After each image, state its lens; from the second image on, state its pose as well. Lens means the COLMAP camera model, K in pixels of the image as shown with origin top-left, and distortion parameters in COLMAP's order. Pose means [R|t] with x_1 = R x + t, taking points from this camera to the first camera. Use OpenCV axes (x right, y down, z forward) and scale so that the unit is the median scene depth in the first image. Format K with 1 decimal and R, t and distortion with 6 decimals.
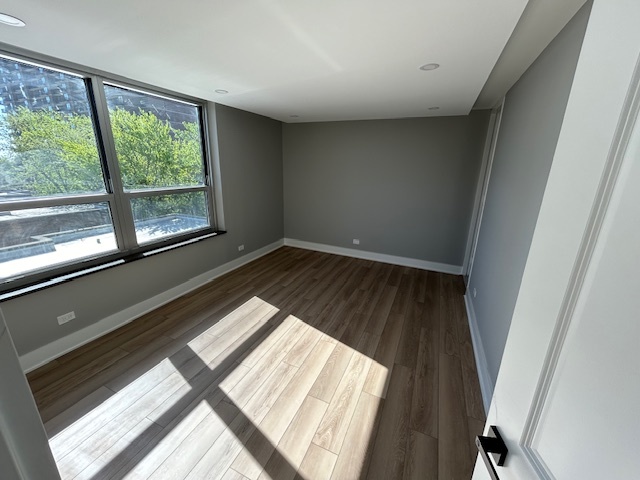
lens RADIAL K [[259.8, 0, 320.0], [0, 259.8, 240.0], [0, 0, 1]] dist [-0.000656, 0.000216]
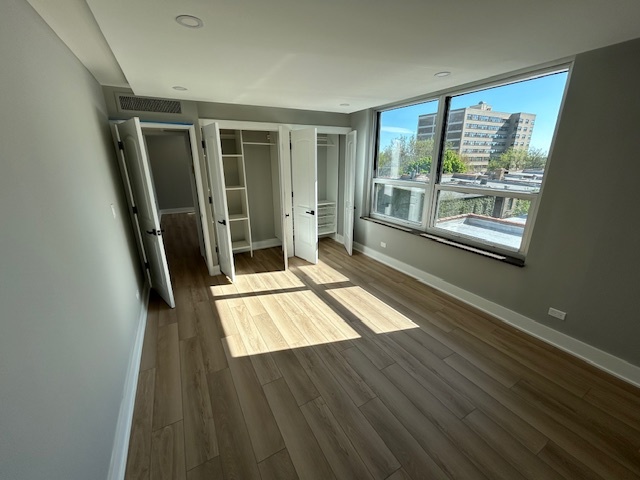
lens RADIAL K [[260.3, 0, 317.8], [0, 260.3, 238.6], [0, 0, 1]] dist [0.000922, 0.000281]
pose [[-0.601749, 0.220929, -0.767521, 0.626803], [-0.229955, 0.872364, 0.431396, -0.372517], [0.764865, 0.436088, -0.474141, 1.303944]]
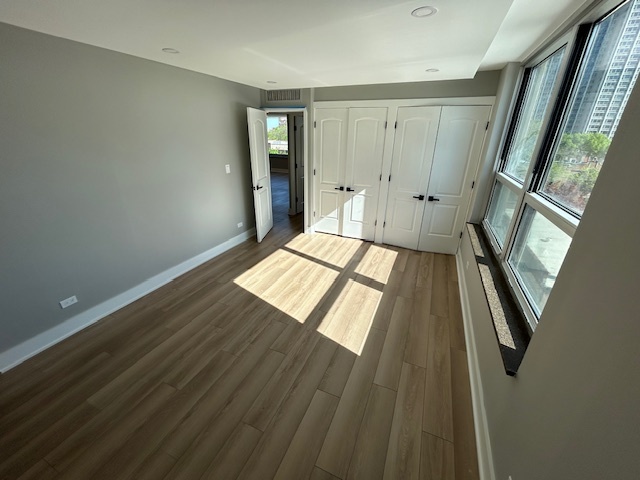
lens RADIAL K [[259.8, 0, 320.0], [0, 259.8, 240.0], [0, 0, 1]] dist [-0.000656, 0.000216]
pose [[-0.999451, -0.024465, -0.022354, -0.165098], [-0.033077, 0.777905, 0.627510, -0.527651], [0.002037, 0.627905, -0.778287, 1.688856]]
